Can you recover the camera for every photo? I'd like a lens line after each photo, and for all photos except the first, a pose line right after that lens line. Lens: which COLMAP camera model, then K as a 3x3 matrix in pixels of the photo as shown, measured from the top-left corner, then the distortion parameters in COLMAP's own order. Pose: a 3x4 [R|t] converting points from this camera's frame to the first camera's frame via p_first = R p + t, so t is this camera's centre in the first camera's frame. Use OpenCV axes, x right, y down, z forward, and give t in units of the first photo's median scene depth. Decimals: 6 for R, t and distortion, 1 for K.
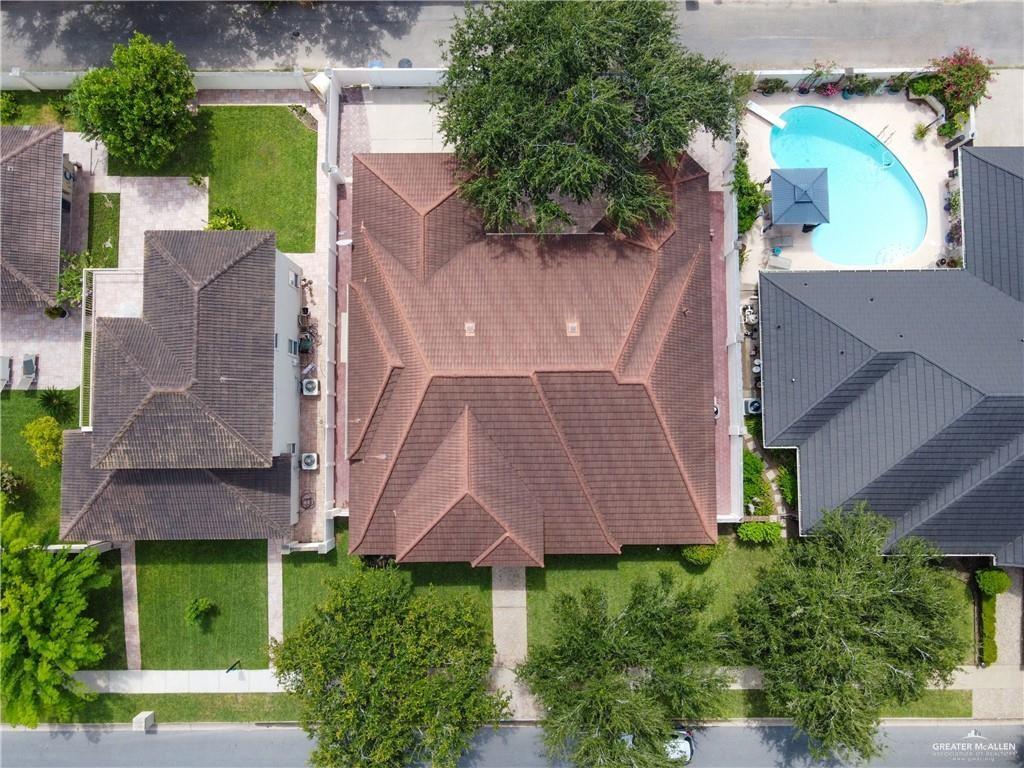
lens RADIAL K [[797.7, 0, 512.0], [0, 797.7, 384.0], [0, 0, 1]] dist [0.002170, 0.006122]
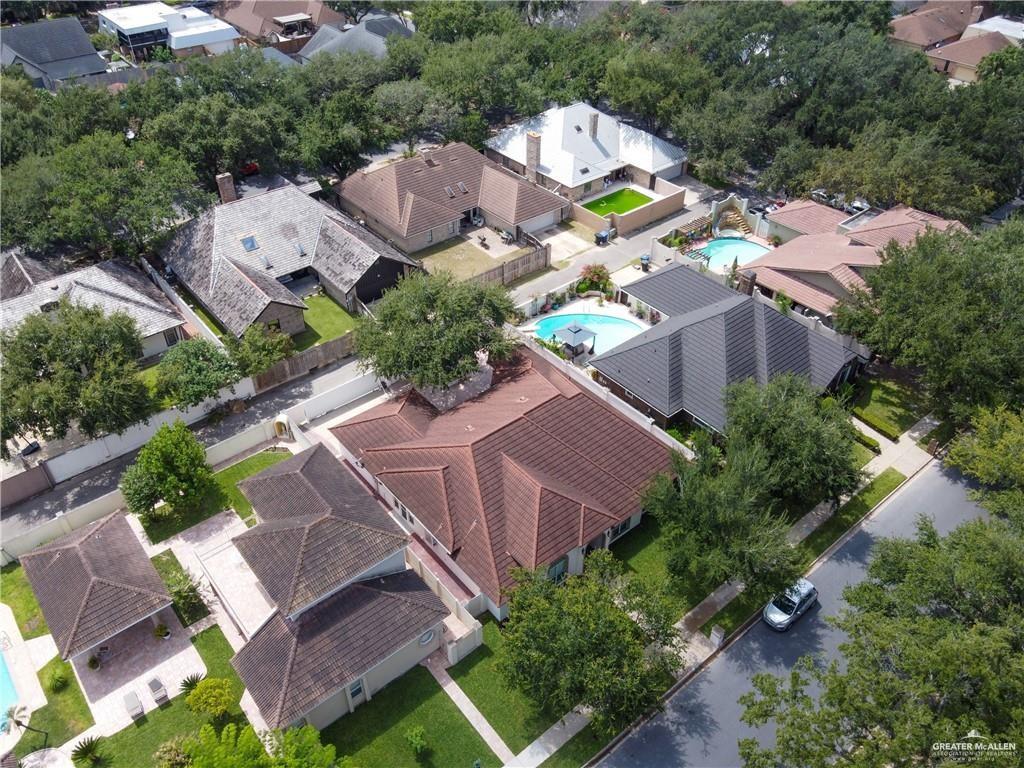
lens RADIAL K [[797.7, 0, 512.0], [0, 797.7, 384.0], [0, 0, 1]] dist [0.002170, 0.006122]
pose [[0.773621, -0.391845, 0.497964, -0.613050], [0.631822, 0.536640, -0.559301, 0.670862], [-0.048068, 0.747312, 0.662732, -0.040192]]
